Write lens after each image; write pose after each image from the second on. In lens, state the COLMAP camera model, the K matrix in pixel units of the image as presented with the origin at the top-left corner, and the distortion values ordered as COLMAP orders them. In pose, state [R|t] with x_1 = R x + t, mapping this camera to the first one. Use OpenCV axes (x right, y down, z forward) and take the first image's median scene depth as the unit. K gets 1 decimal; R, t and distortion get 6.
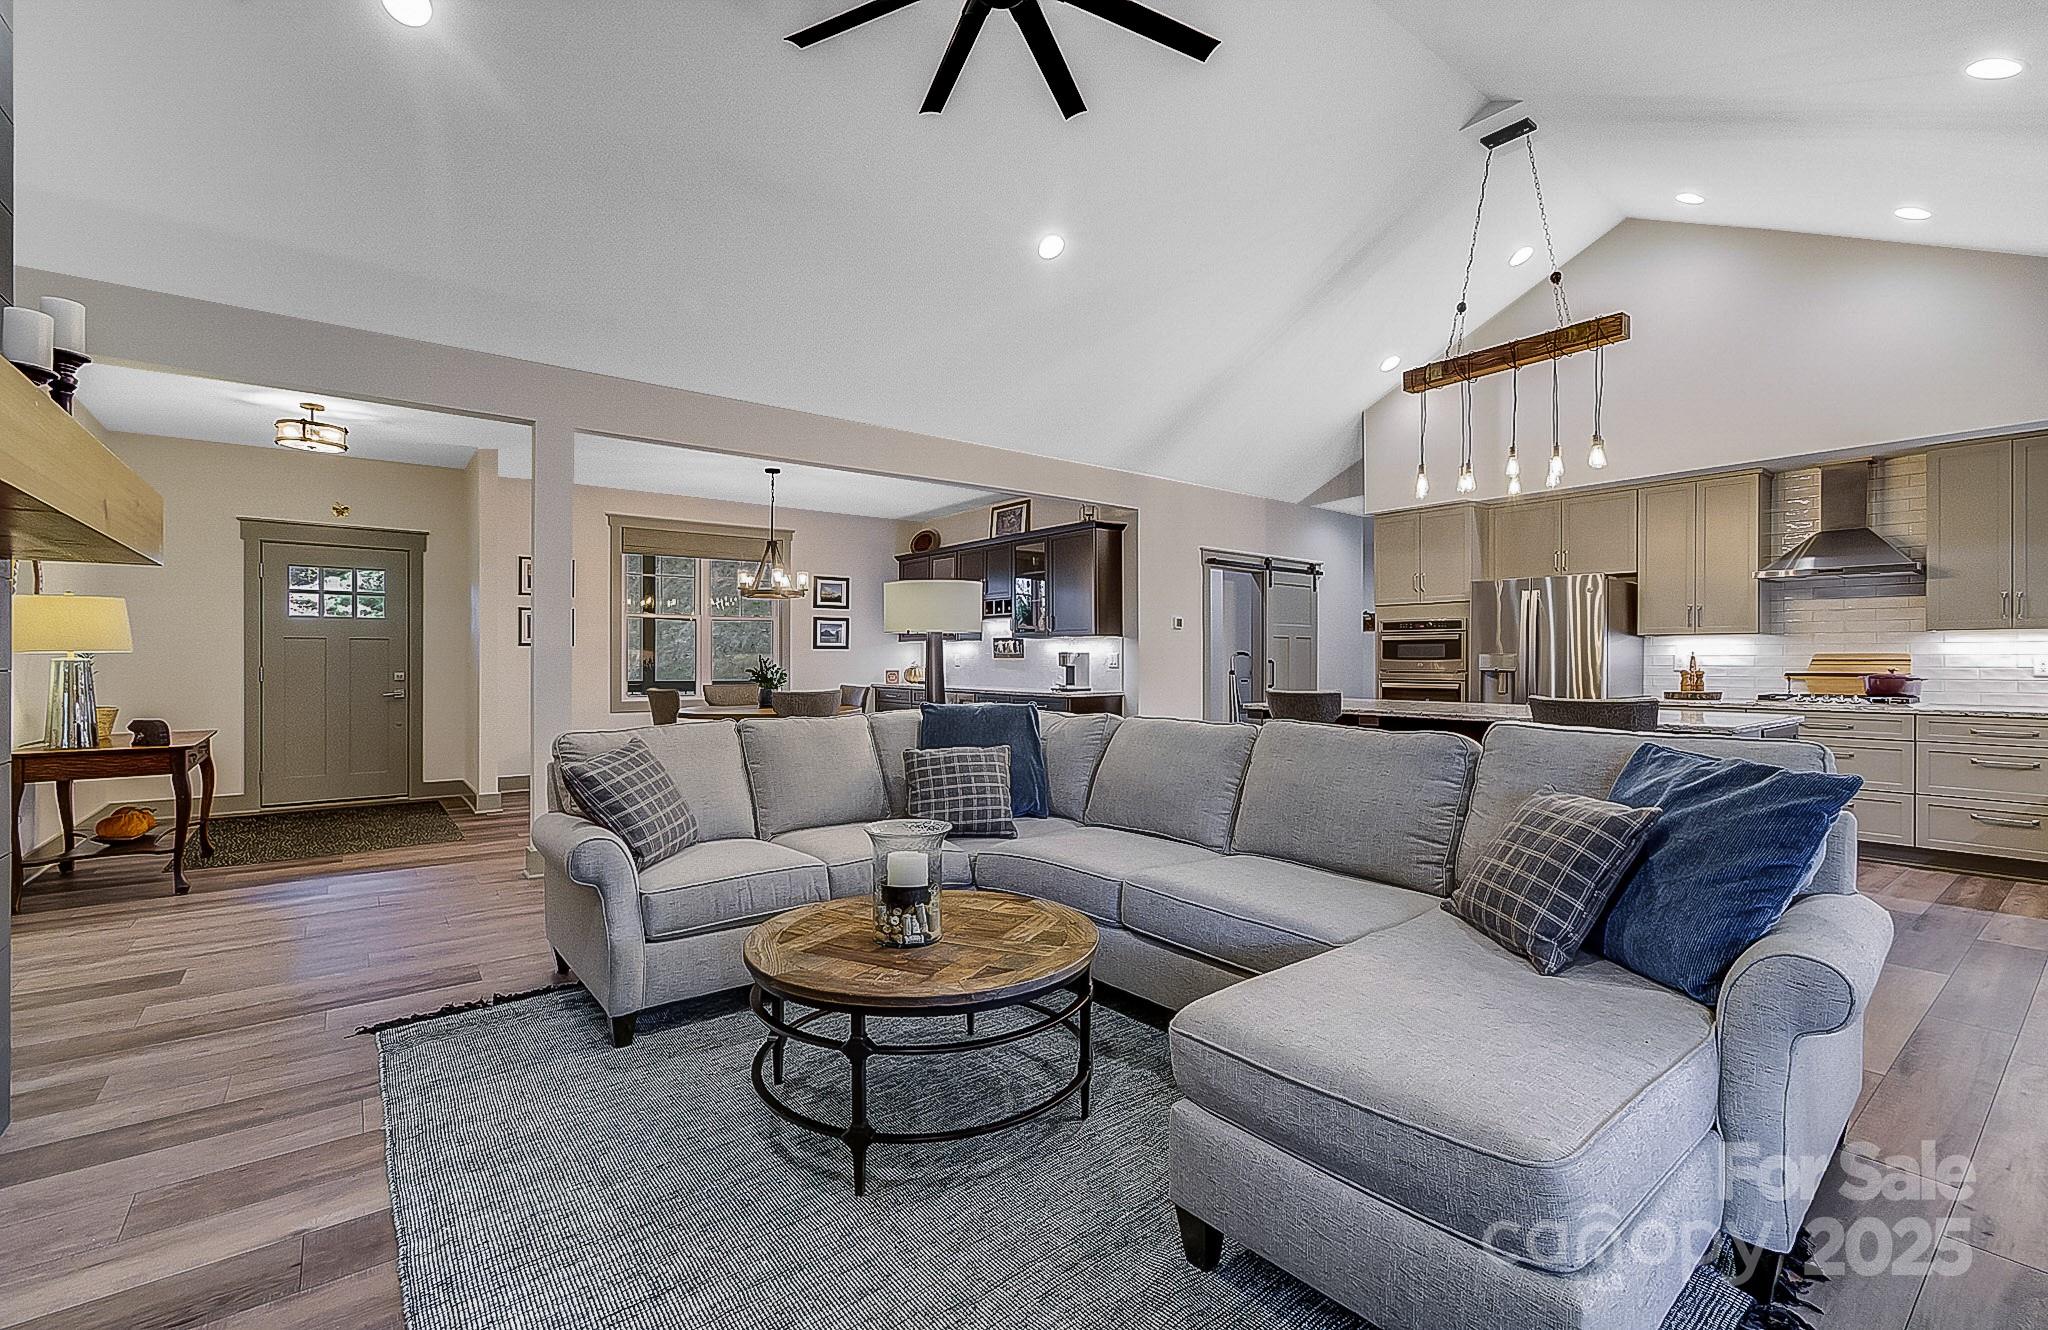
lens RADIAL K [[876.4, 0, 1014.7], [0, 876.4, 660.9], [0, 0, 1]] dist [0.002275, 0.000346]
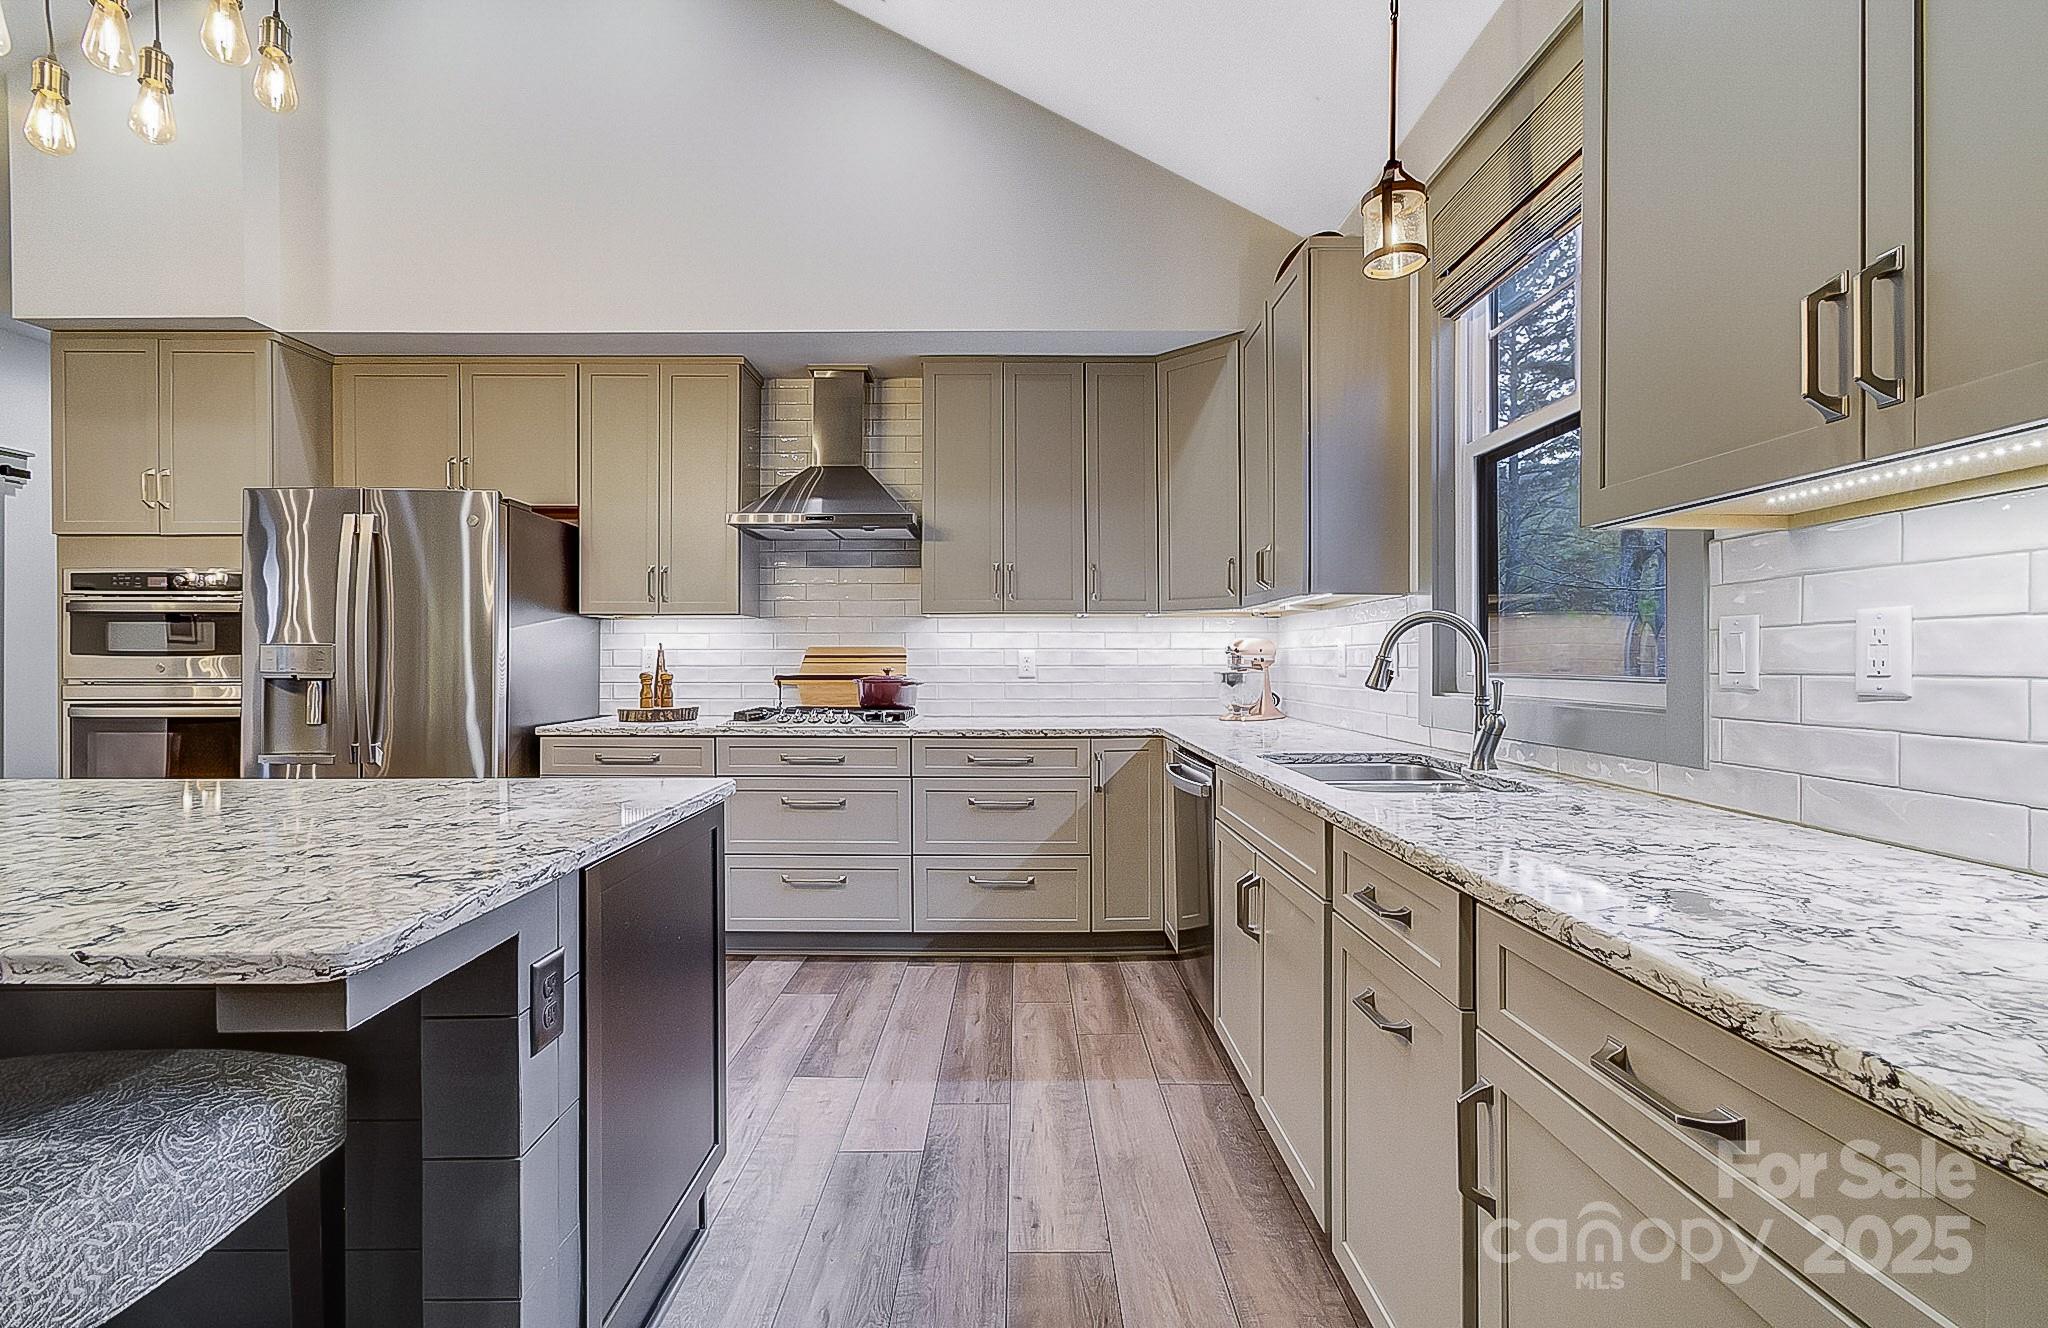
lens RADIAL K [[880.0, 0, 1018.7], [0, 880.0, 666.5], [0, 0, 1]] dist [0.000486, -0.000123]
pose [[0.610752, -0.007826, 0.791783, 0.460441], [0.001796, 0.999962, 0.008498, 0.001497], [-0.791820, -0.003768, 0.610743, 0.444376]]
